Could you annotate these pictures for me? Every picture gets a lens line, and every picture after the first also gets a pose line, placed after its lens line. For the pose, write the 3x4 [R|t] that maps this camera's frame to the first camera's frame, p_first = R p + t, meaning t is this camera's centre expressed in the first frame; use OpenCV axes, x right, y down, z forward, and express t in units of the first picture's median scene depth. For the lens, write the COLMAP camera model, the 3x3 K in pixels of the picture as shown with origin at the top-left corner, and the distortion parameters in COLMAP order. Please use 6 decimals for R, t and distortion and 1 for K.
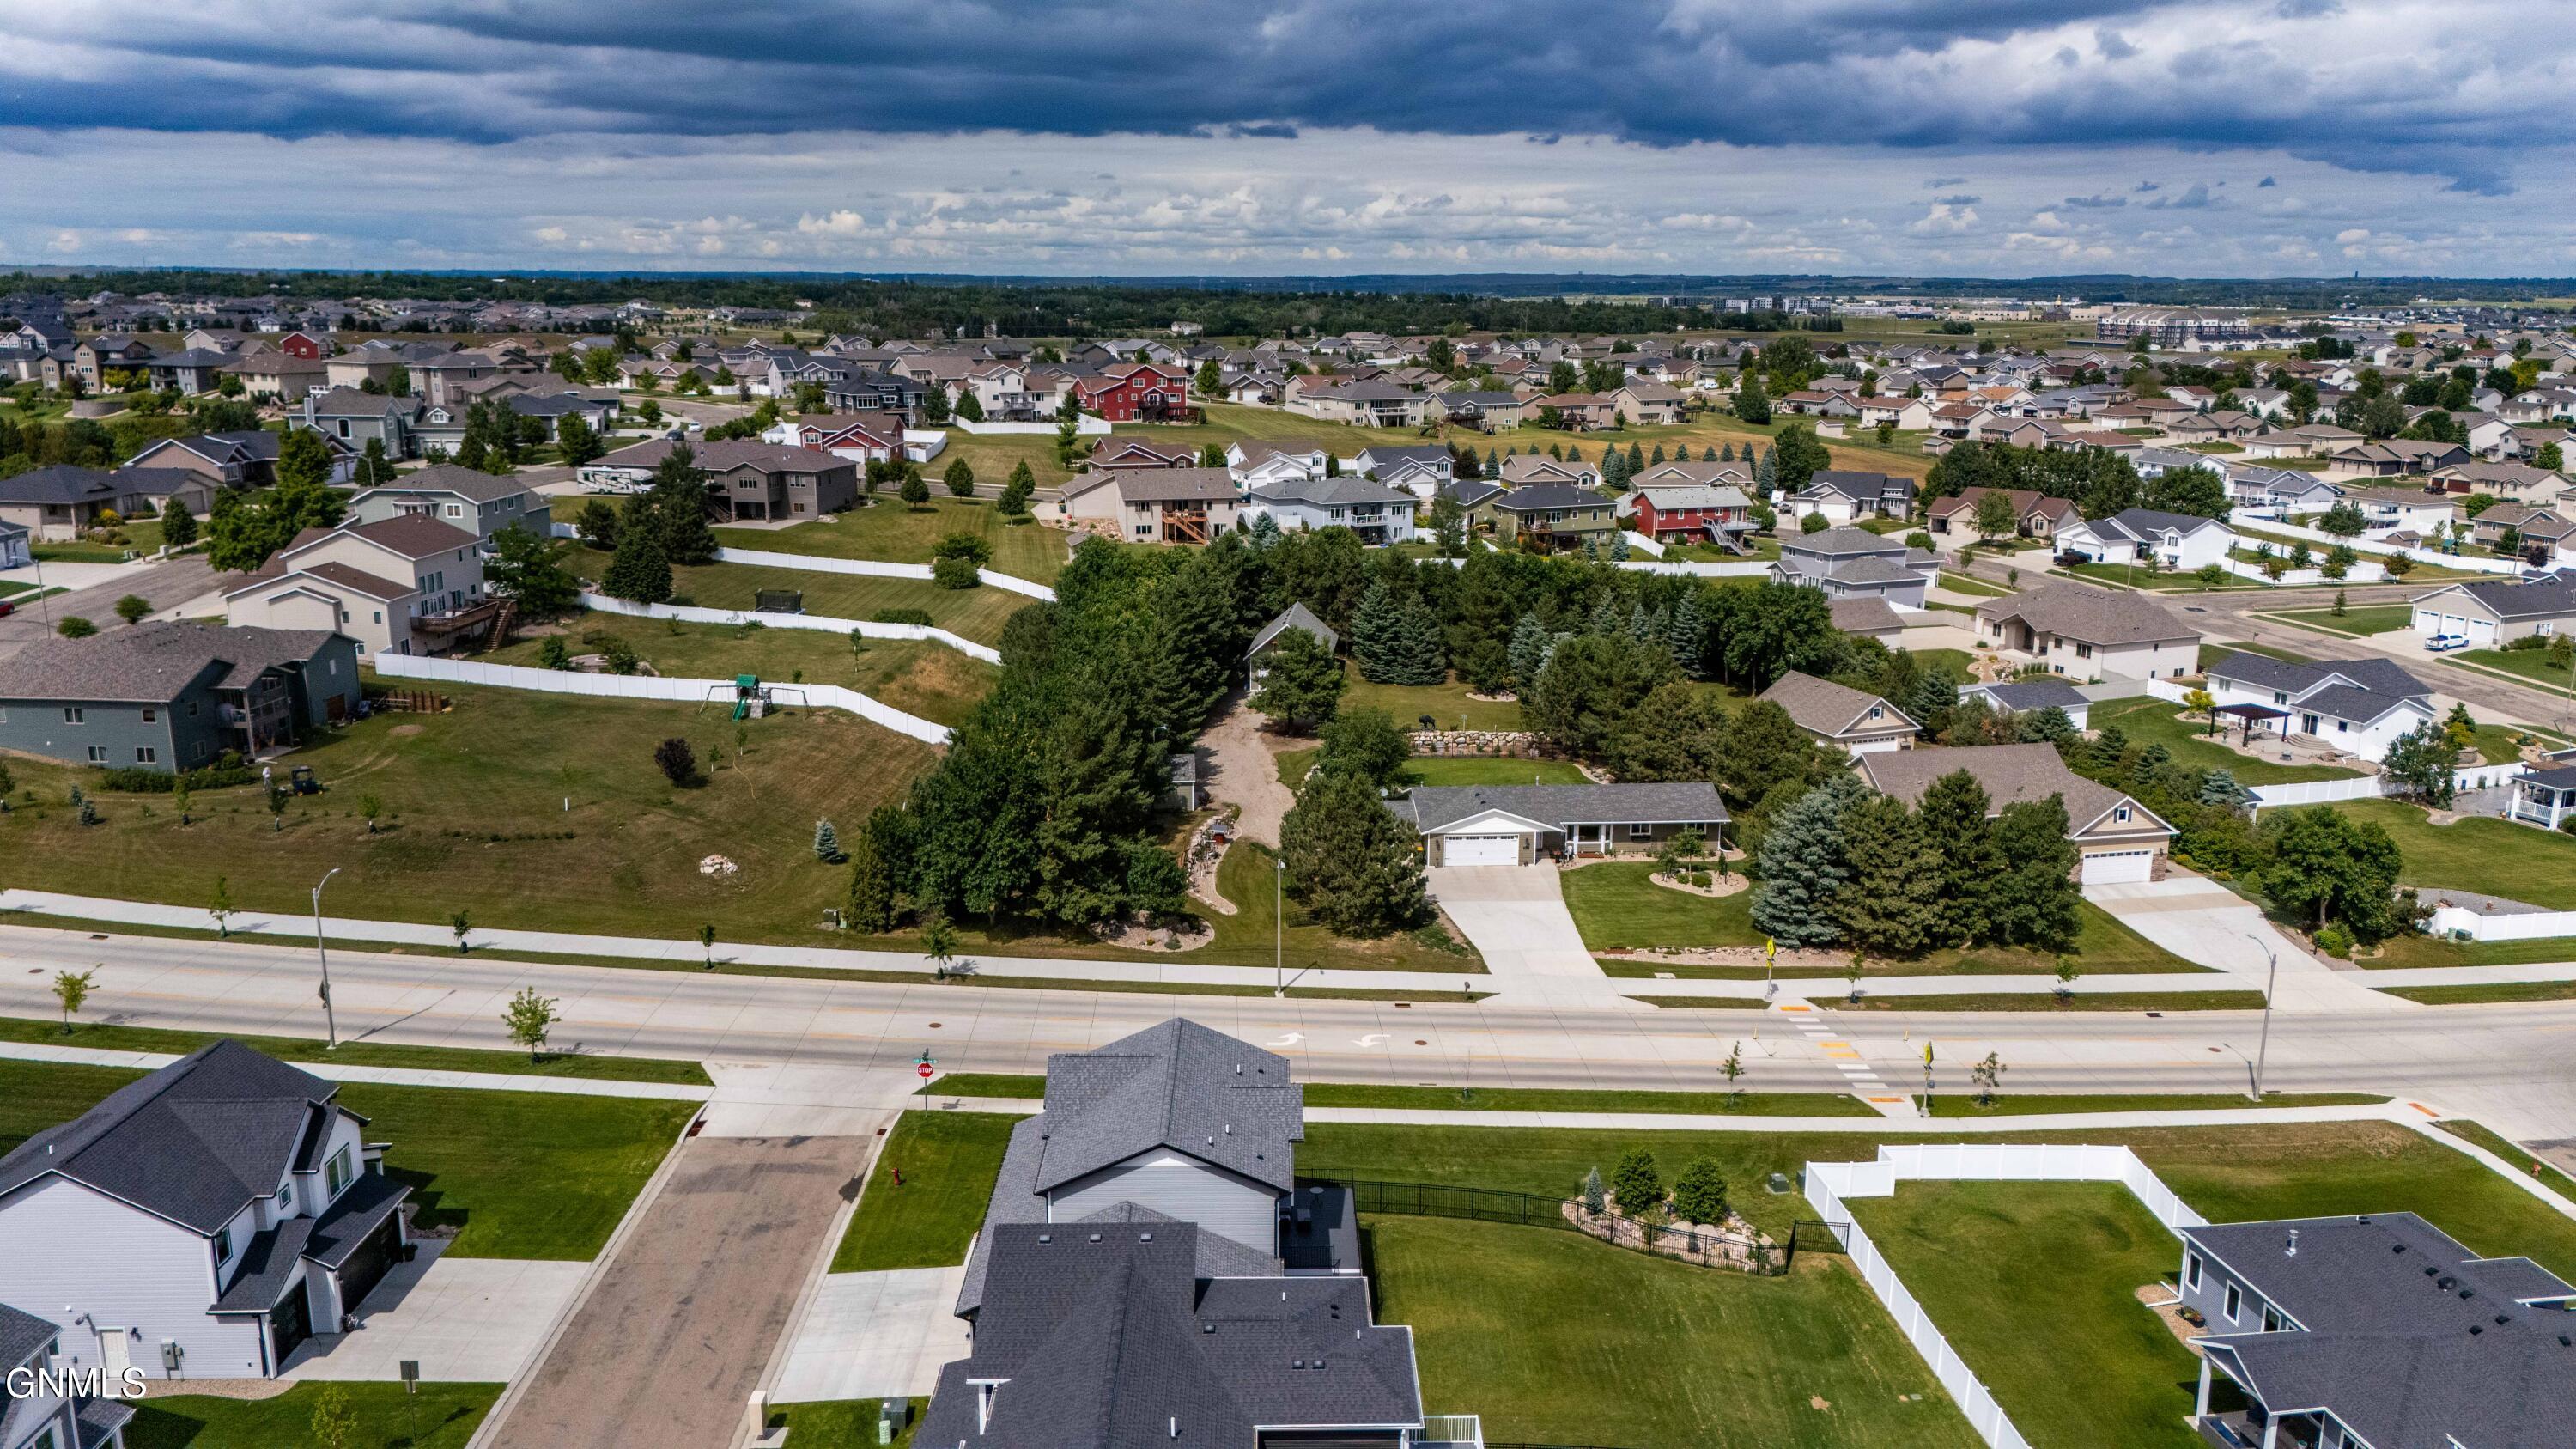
lens RADIAL K [[1889.0, 0, 1293.4], [0, 1889.0, 728.7], [0, 0, 1]] dist [0.081640, -0.071025]
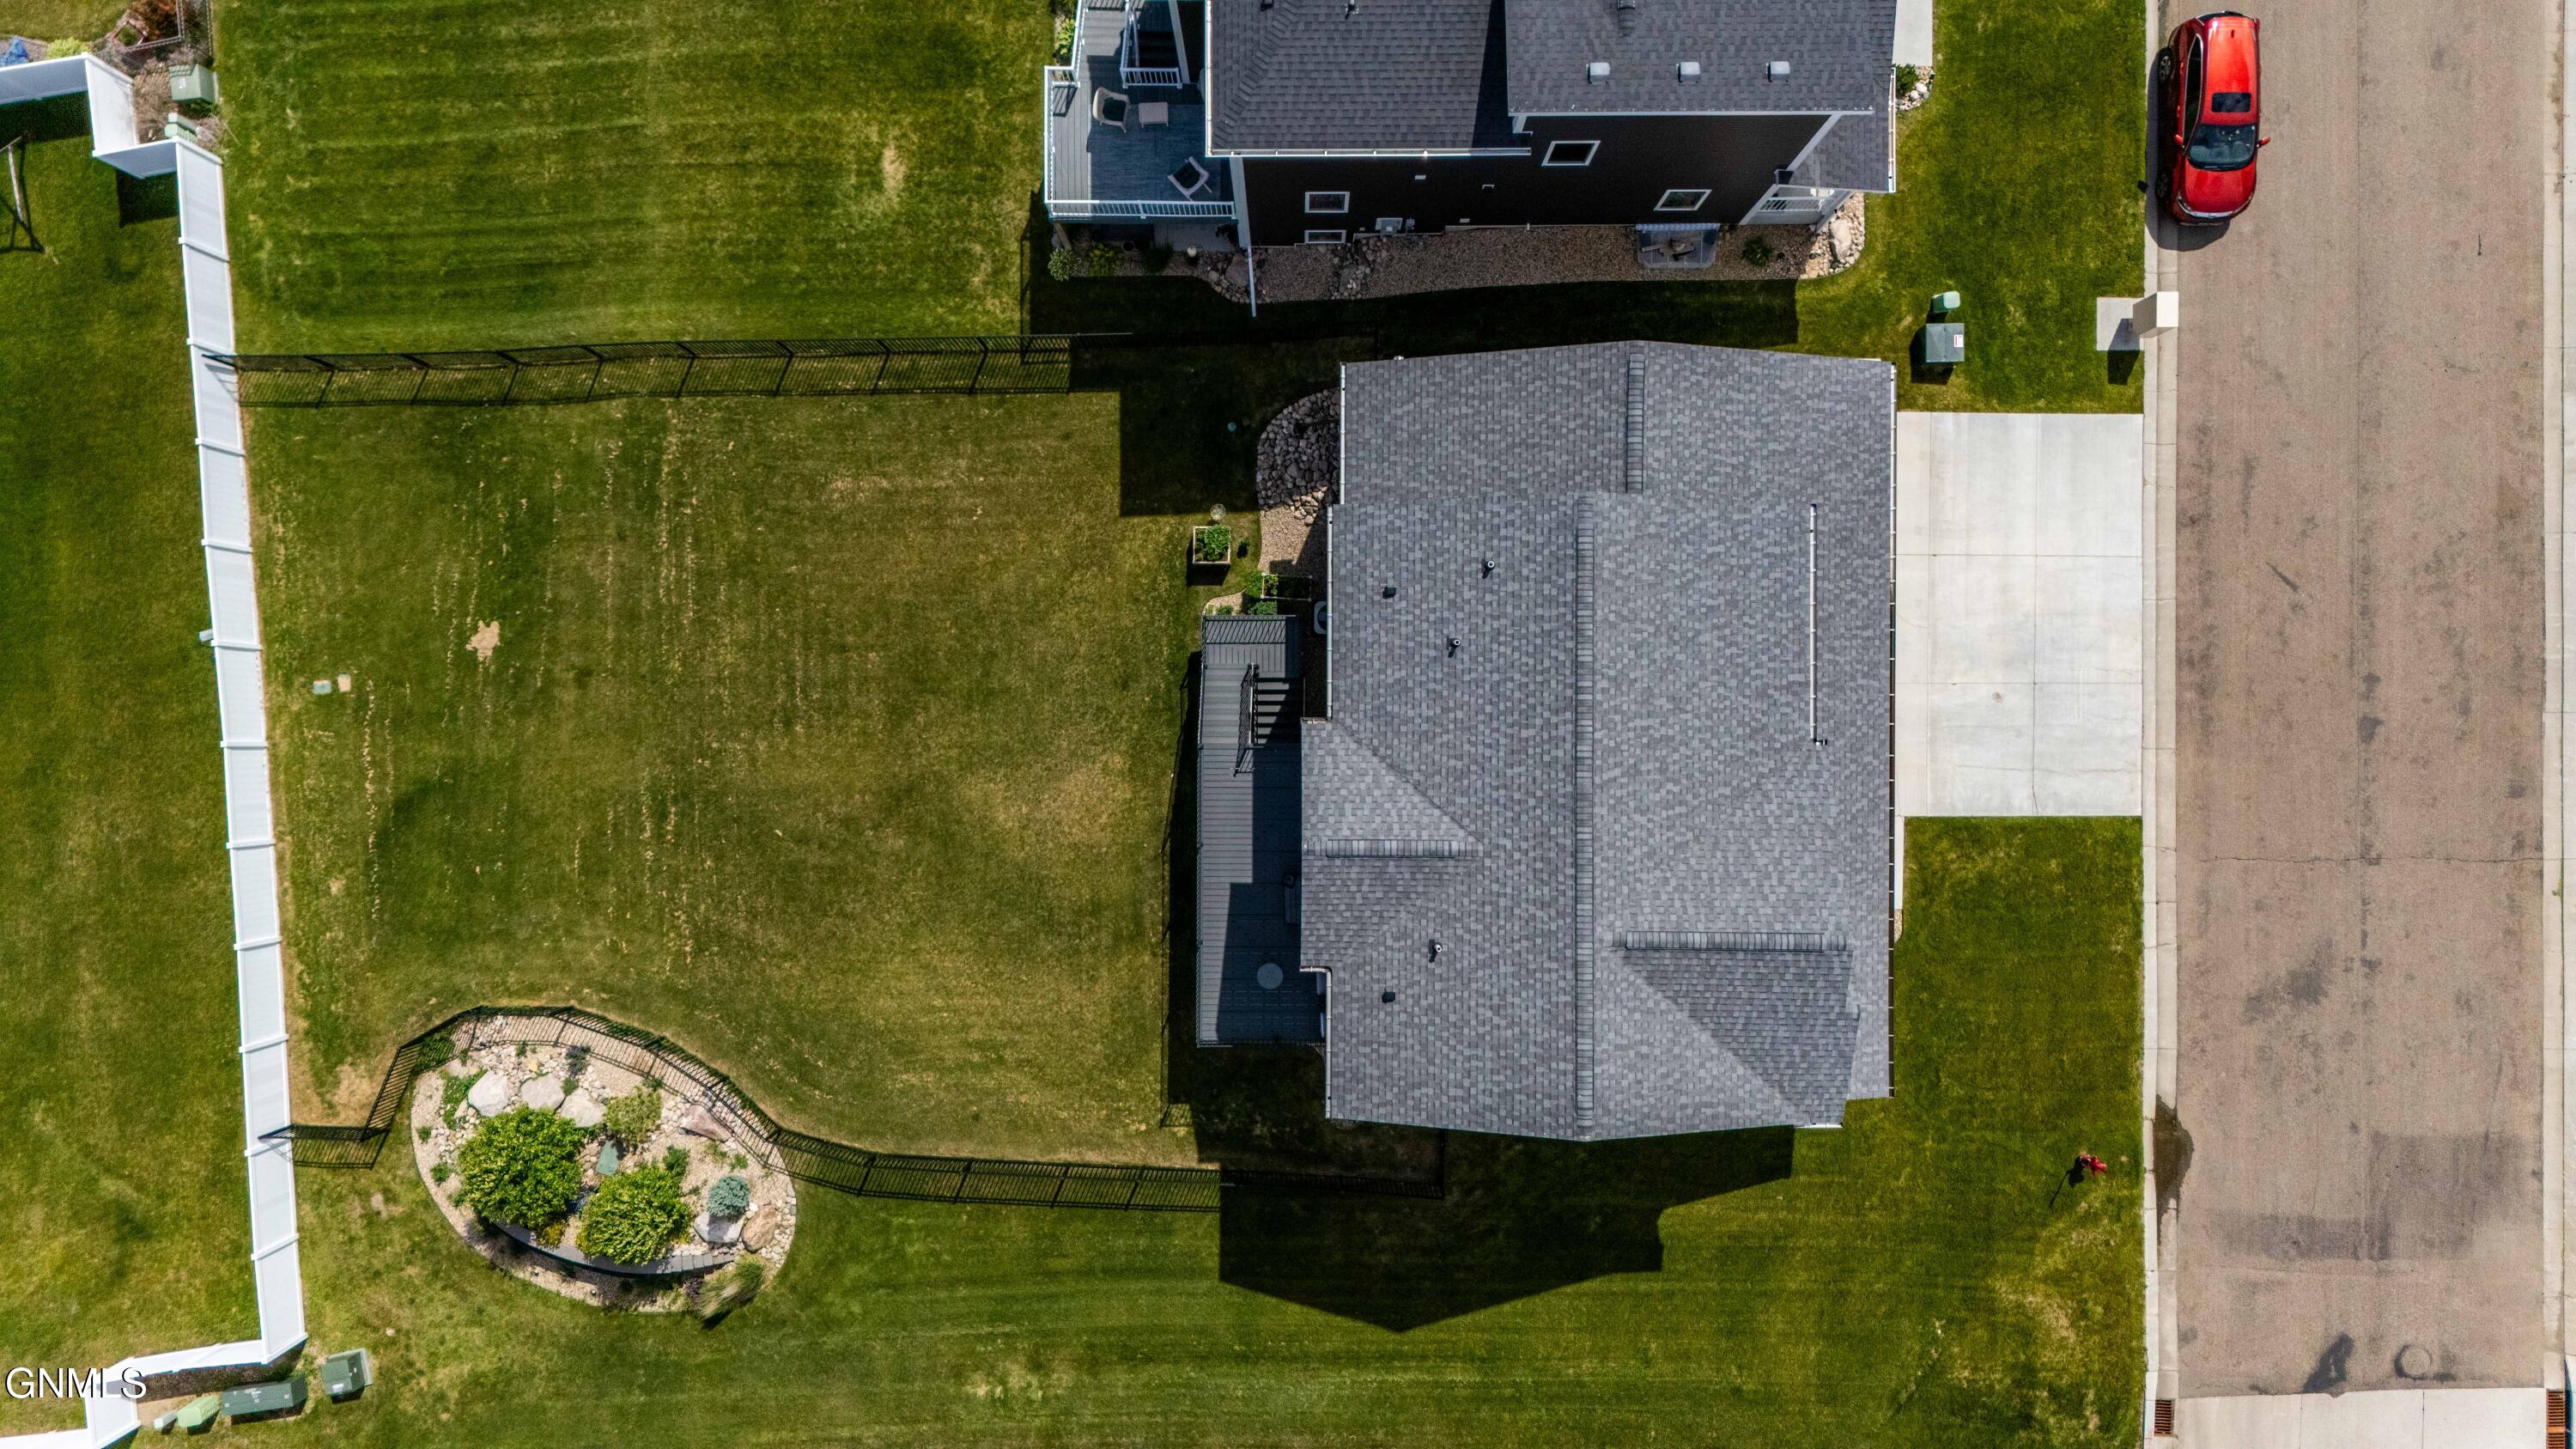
lens RADIAL K [[1889.0, 0, 1293.4], [0, 1889.0, 728.7], [0, 0, 1]] dist [0.081640, -0.071025]
pose [[-0.999856, -0.016671, -0.003022, 0.008590], [0.000865, -0.228327, 0.973584, -0.248383], [-0.016921, 0.973442, 0.228308, 0.810700]]
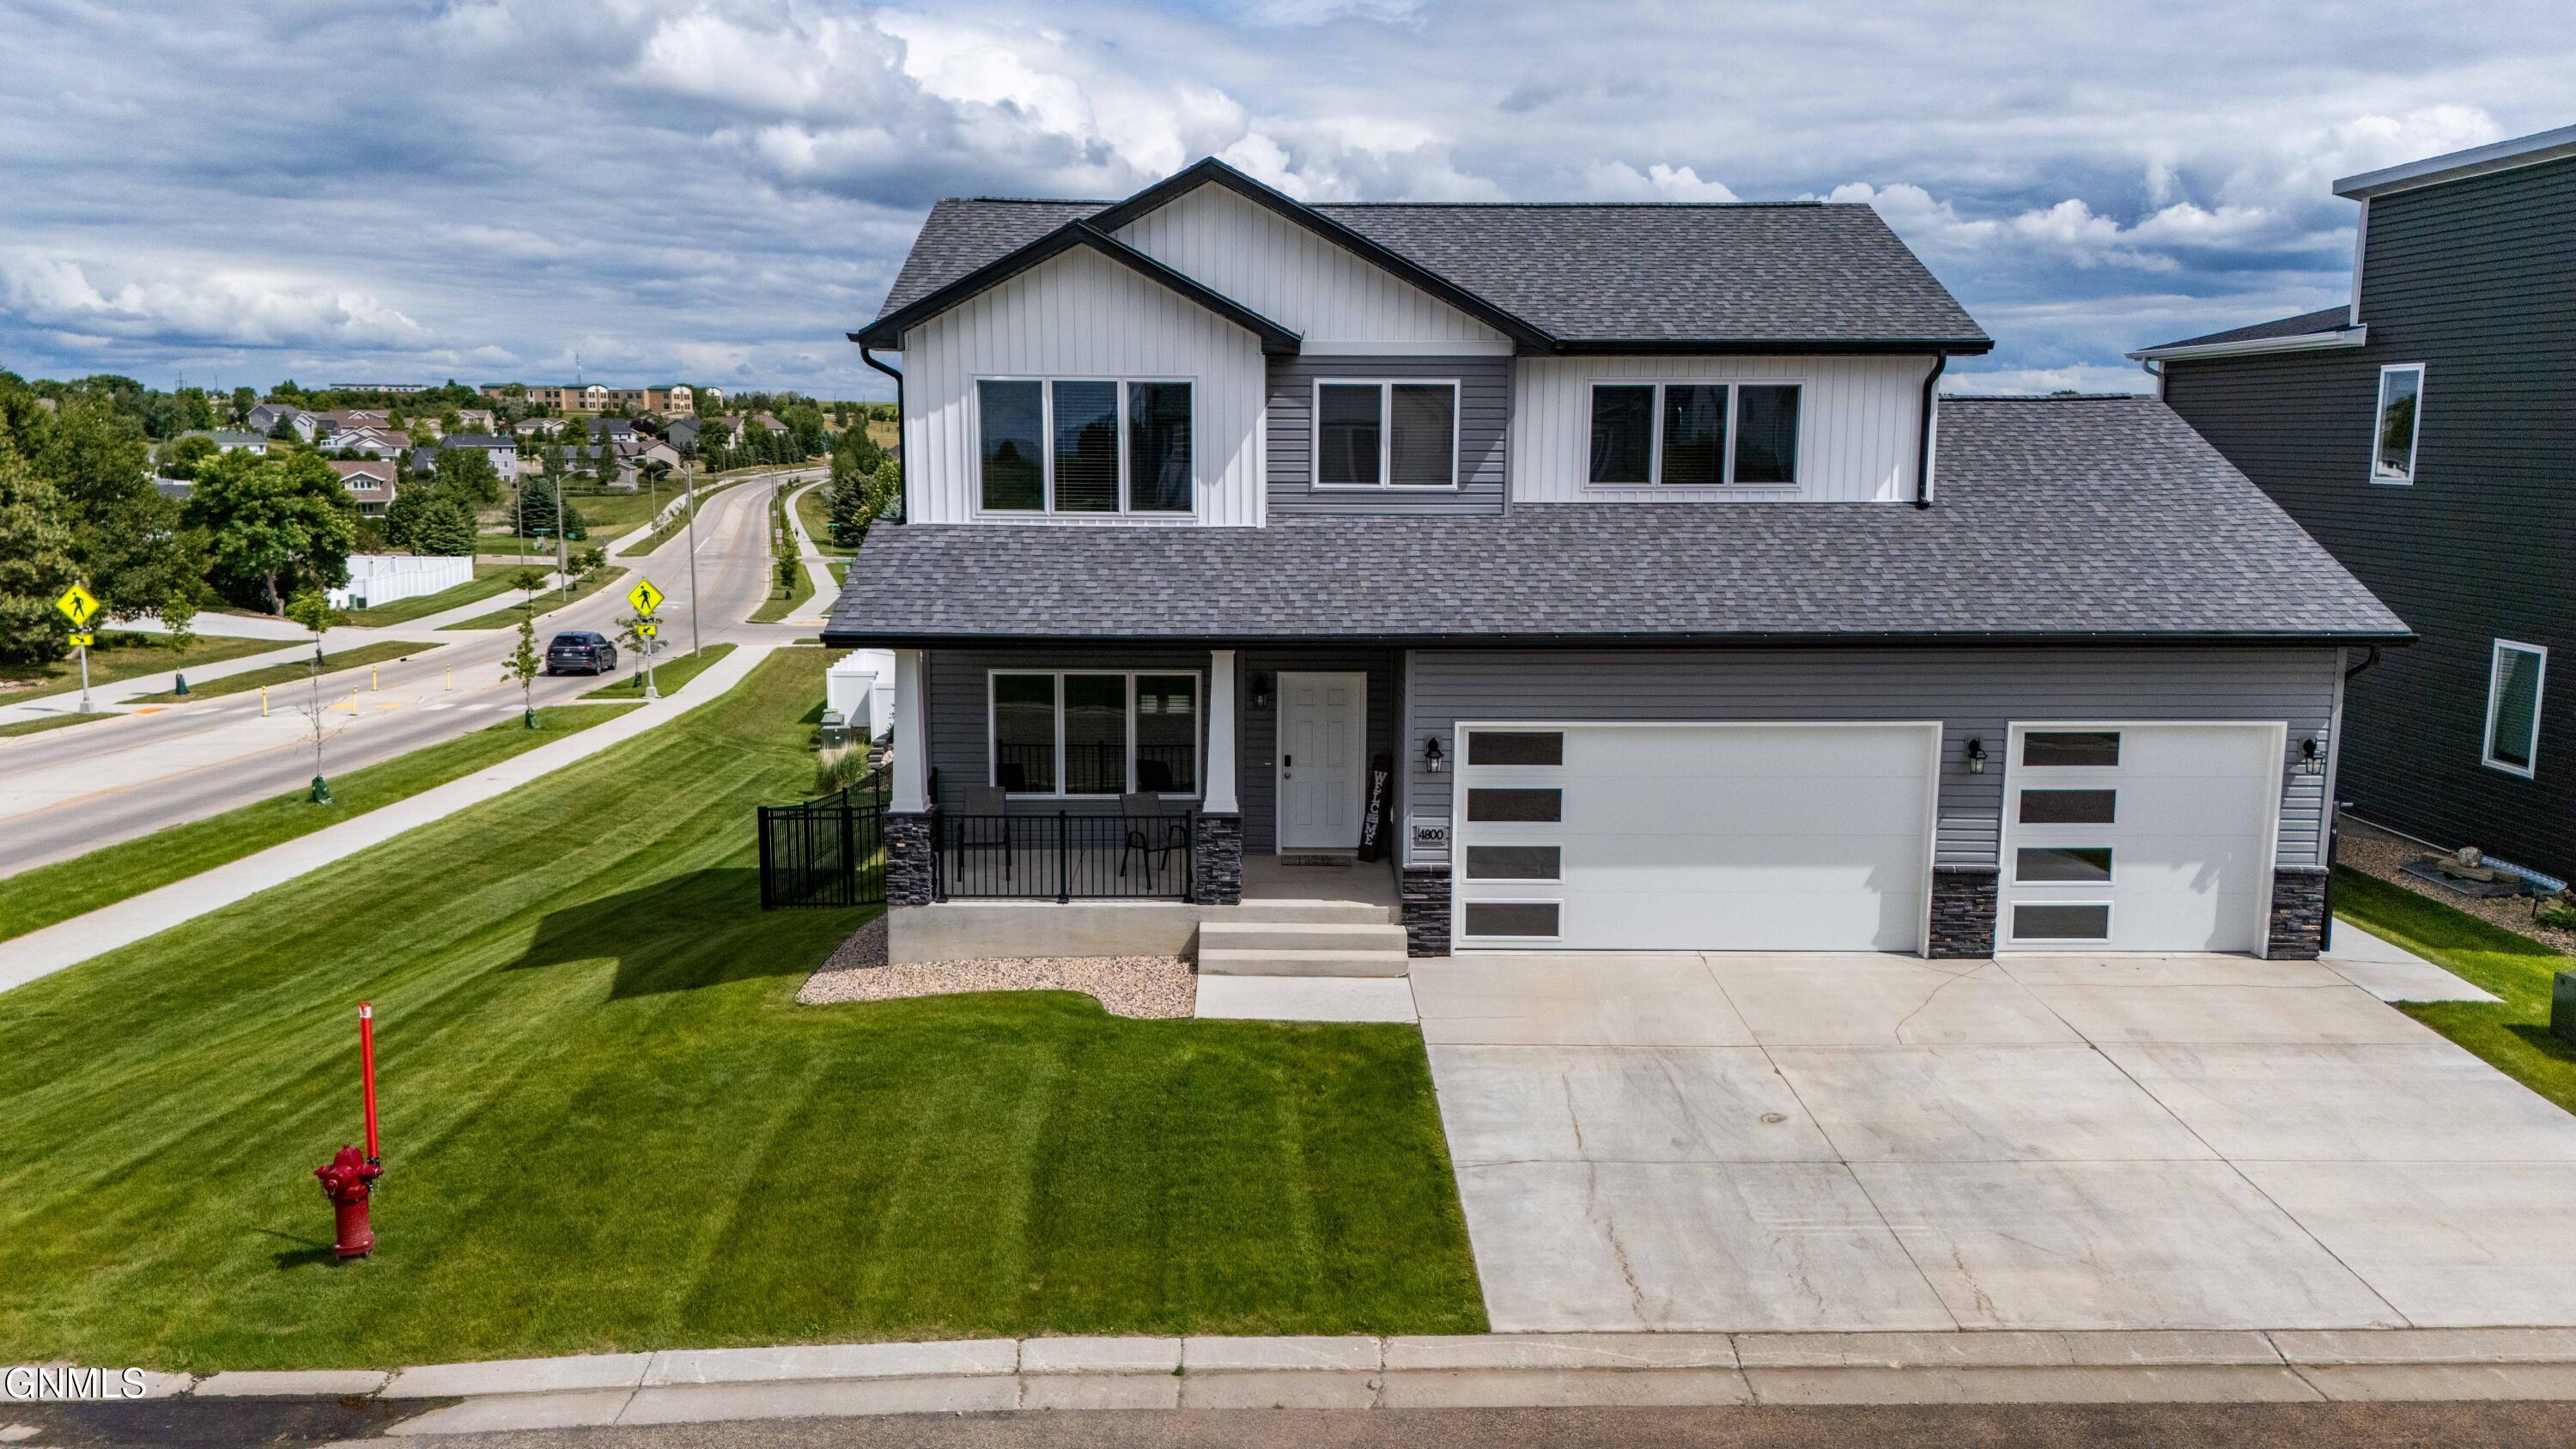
lens RADIAL K [[1889.0, 0, 1293.4], [0, 1889.0, 728.7], [0, 0, 1]] dist [0.081640, -0.071025]
pose [[-0.000742, -0.160547, 0.987028, -0.375925], [0.227878, 0.961032, 0.156490, 0.199539], [-0.973689, 0.225038, 0.035872, 0.953285]]
